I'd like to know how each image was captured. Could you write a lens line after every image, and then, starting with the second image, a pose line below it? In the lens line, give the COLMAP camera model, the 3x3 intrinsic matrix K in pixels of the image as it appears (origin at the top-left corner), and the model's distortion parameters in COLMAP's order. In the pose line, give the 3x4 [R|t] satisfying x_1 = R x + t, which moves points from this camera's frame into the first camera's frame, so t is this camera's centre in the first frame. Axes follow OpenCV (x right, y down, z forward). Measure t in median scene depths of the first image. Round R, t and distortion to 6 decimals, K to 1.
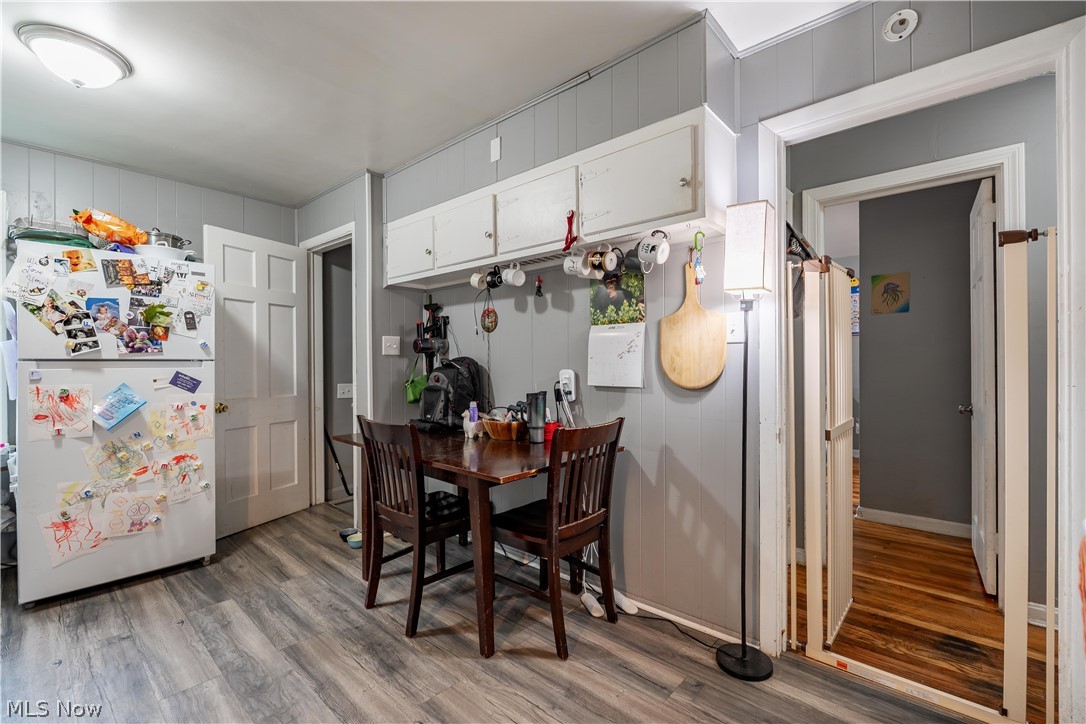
lens RADIAL K [[474.1, 0, 540.6], [0, 474.1, 362.0], [0, 0, 1]] dist [-0.005320, 0.000751]
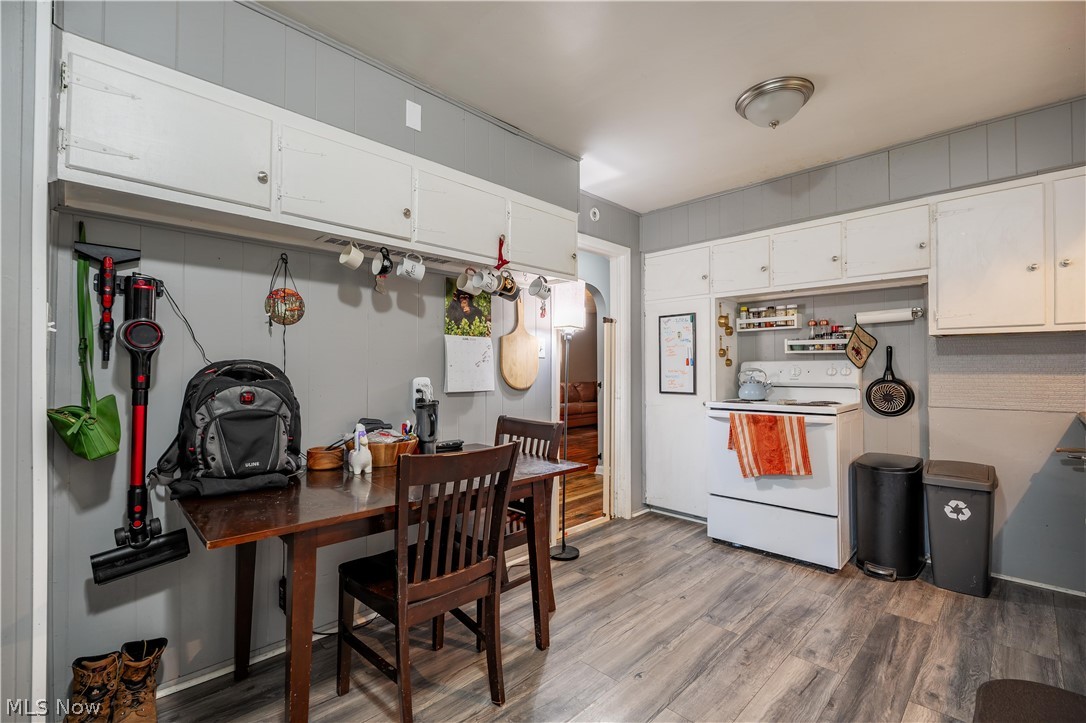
lens RADIAL K [[474.1, 0, 540.4], [0, 474.1, 361.4], [0, 0, 1]] dist [-0.005320, 0.000751]
pose [[0.057756, 0.022252, 0.998083, -0.949607], [-0.000812, 0.999752, -0.022242, 0.005000], [-0.998330, 0.000475, 0.057759, 0.761133]]
